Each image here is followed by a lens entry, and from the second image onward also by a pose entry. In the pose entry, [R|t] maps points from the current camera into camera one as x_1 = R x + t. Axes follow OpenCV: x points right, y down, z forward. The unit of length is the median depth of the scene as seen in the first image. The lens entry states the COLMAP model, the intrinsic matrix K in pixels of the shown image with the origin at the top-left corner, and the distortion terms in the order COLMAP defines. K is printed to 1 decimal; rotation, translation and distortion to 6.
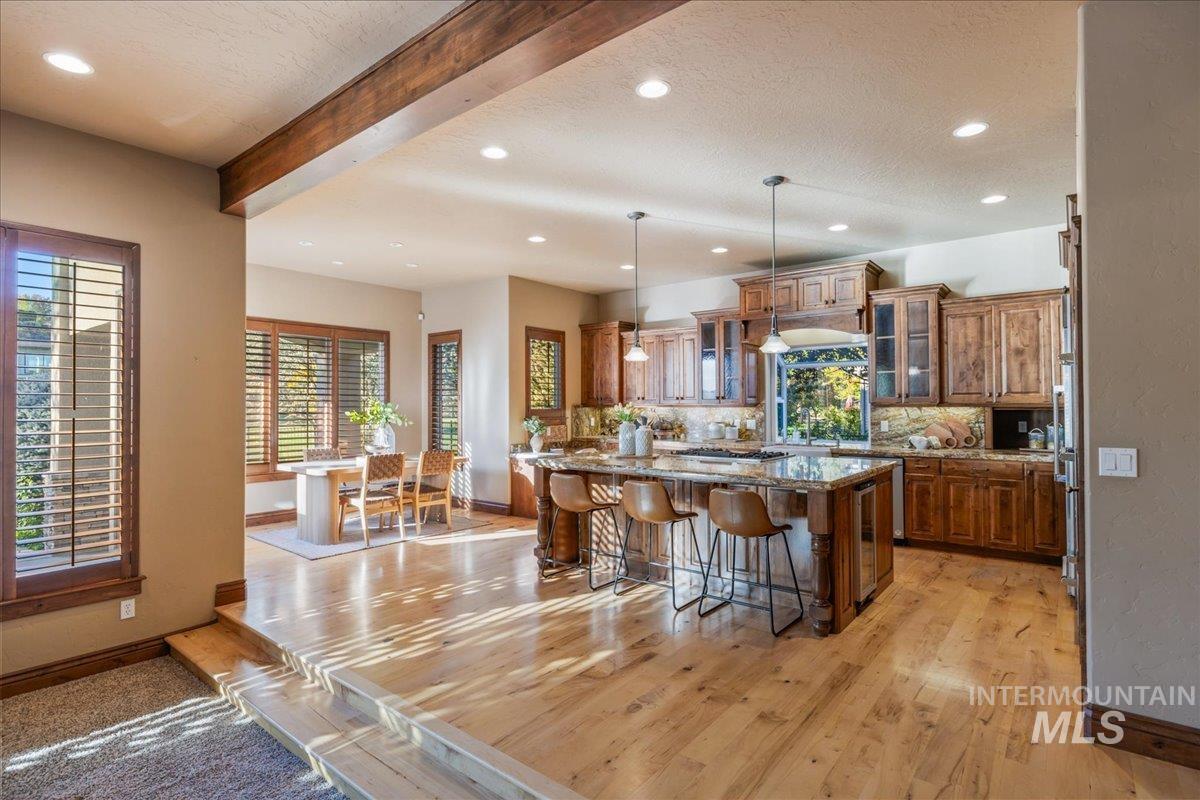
lens RADIAL K [[588.5, 0, 598.0], [0, 588.5, 401.1], [0, 0, 1]] dist [-0.009479, 0.000836]
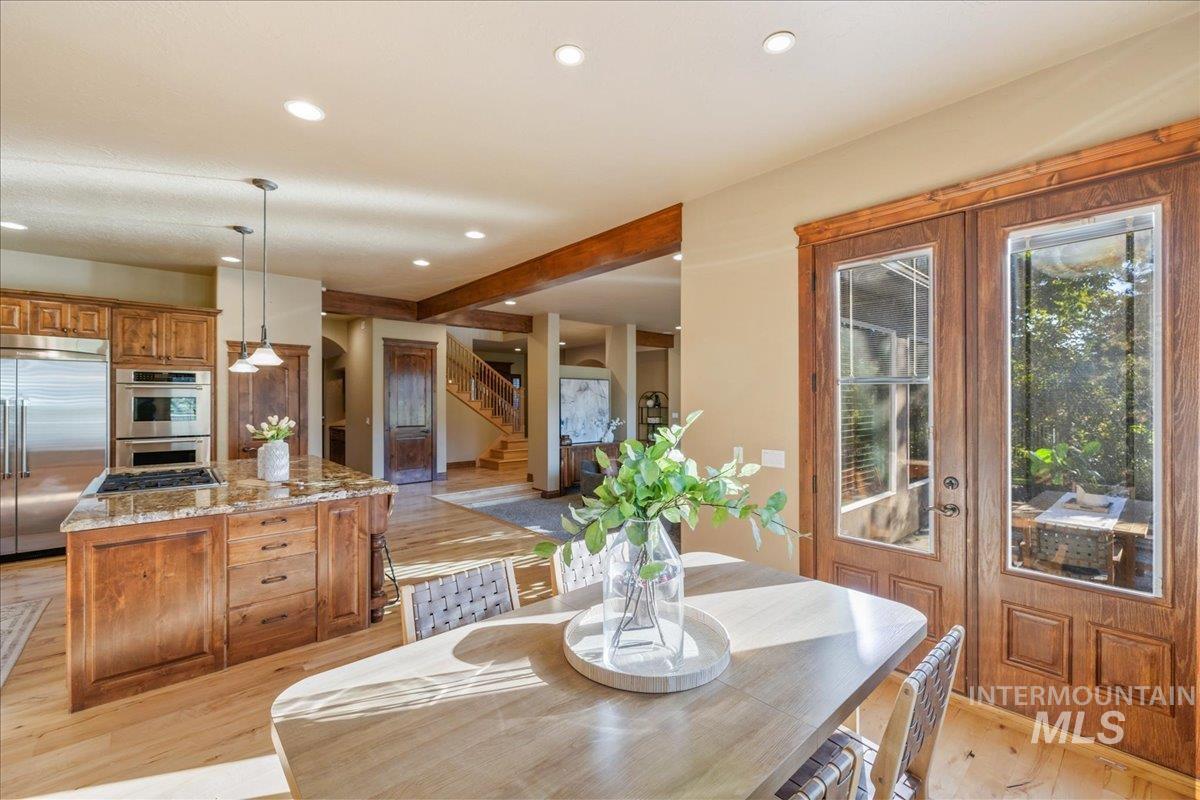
lens RADIAL K [[507.2, 0, 602.1], [0, 507.2, 398.4], [0, 0, 1]] dist [0.002242, 0.000186]
pose [[-0.985679, 0.004685, 0.168567, -0.453545], [0.003110, 0.999949, -0.009608, -0.012970], [-0.168603, -0.008947, -0.985643, 1.444399]]
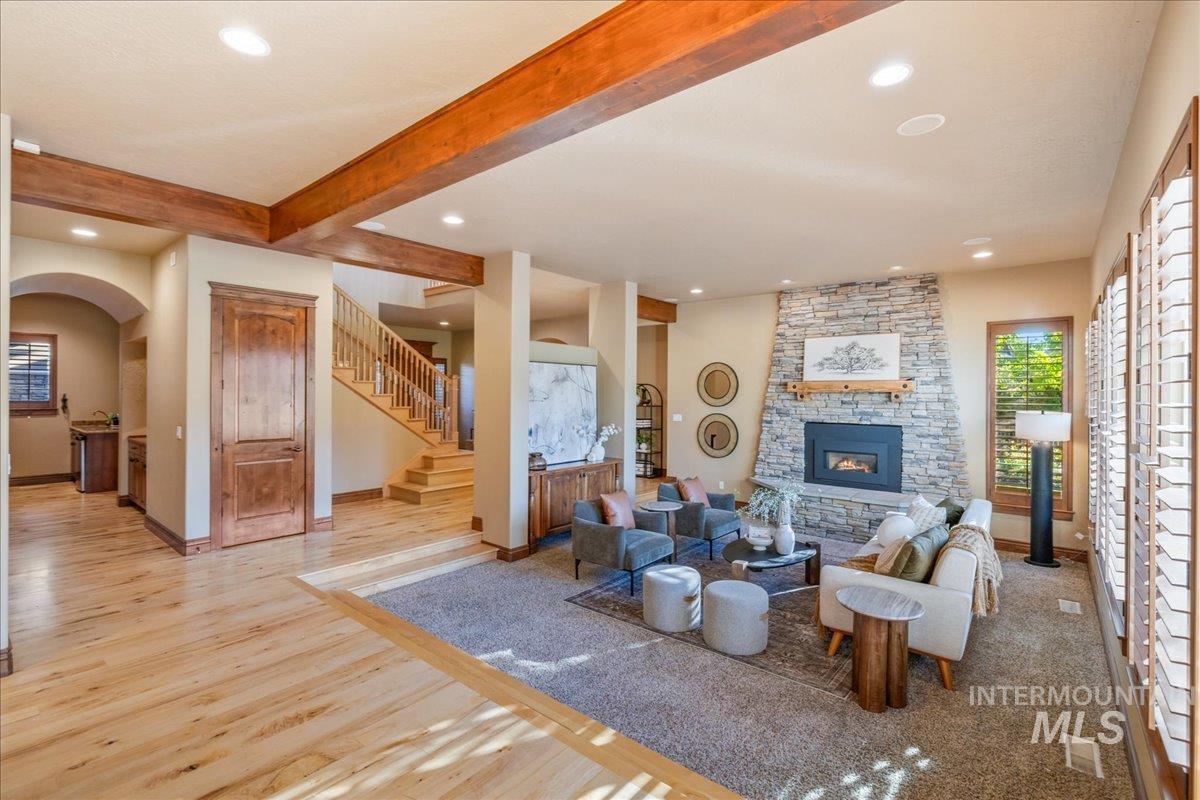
lens RADIAL K [[539.4, 0, 602.0], [0, 539.4, 389.4], [0, 0, 1]] dist [0.000639, 0.000028]
pose [[-0.999740, -0.003286, 0.022560, -0.216911], [-0.003536, 0.999932, -0.011082, -0.025646], [-0.022522, -0.011159, -0.999684, 0.925621]]
